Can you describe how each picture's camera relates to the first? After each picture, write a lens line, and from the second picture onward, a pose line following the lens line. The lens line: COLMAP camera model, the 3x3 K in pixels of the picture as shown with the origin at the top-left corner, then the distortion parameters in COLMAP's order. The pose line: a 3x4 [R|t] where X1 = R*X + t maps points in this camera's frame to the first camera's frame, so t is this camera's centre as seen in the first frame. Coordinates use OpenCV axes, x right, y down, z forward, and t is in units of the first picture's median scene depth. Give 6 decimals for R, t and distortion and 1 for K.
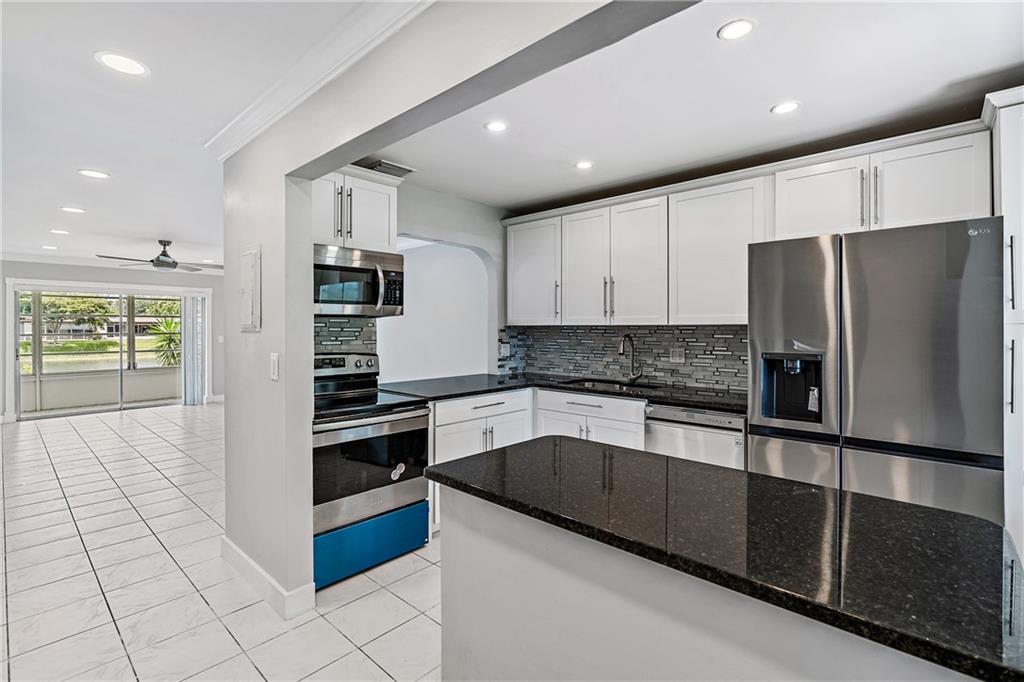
lens RADIAL K [[468.8, 0, 522.8], [0, 468.8, 326.8], [0, 0, 1]] dist [-0.011194, -0.001103]
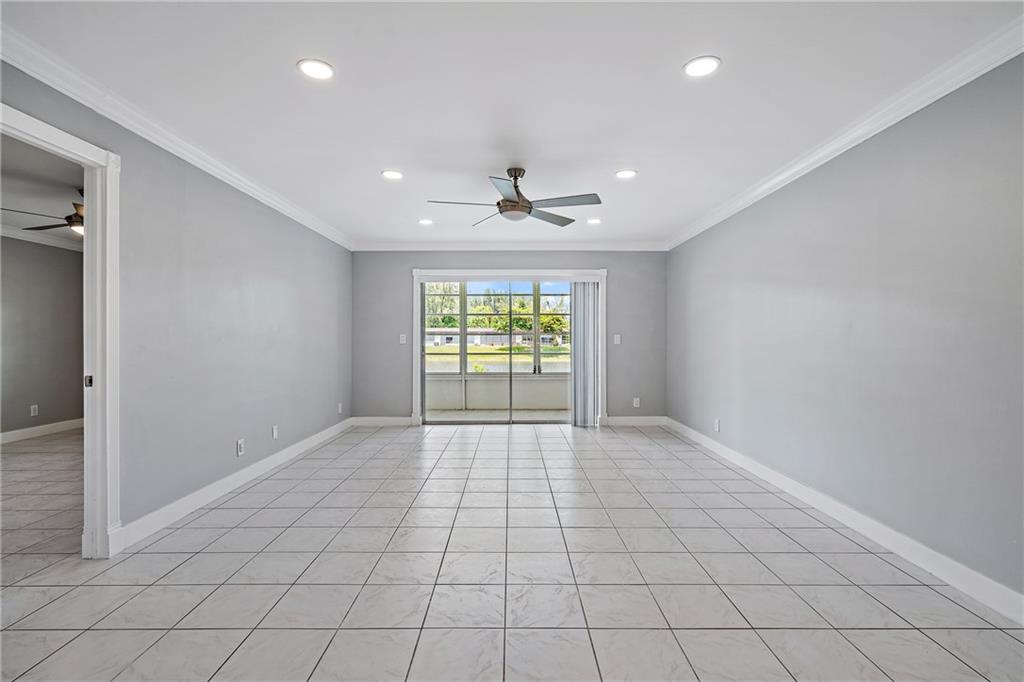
lens RADIAL K [[468.8, 0, 511.2], [0, 468.8, 338.4], [0, 0, 1]] dist [-0.011194, -0.001103]
pose [[0.659541, 0.002279, -0.751665, -0.214321], [-0.000262, 0.999996, 0.002802, 0.023328], [0.751668, -0.001651, 0.659539, 0.404506]]
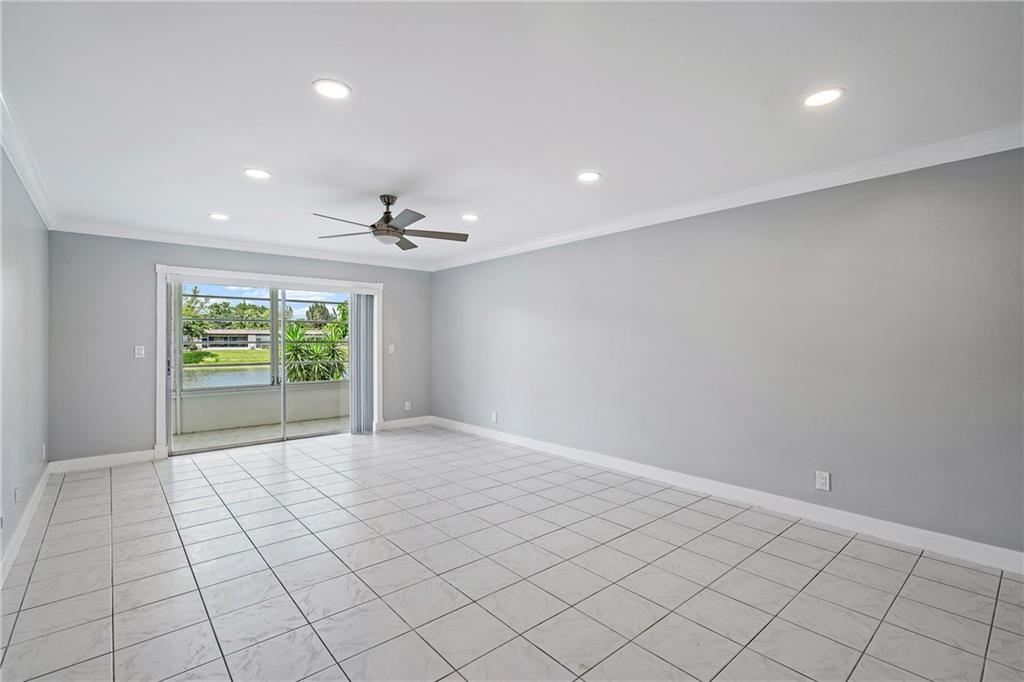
lens RADIAL K [[468.8, 0, 508.0], [0, 468.8, 339.2], [0, 0, 1]] dist [-0.011194, -0.001103]
pose [[0.990424, 0.001353, -0.138055, -0.349871], [-0.001391, 0.999999, -0.000184, 0.010163], [0.138055, 0.000374, 0.990425, 0.256004]]
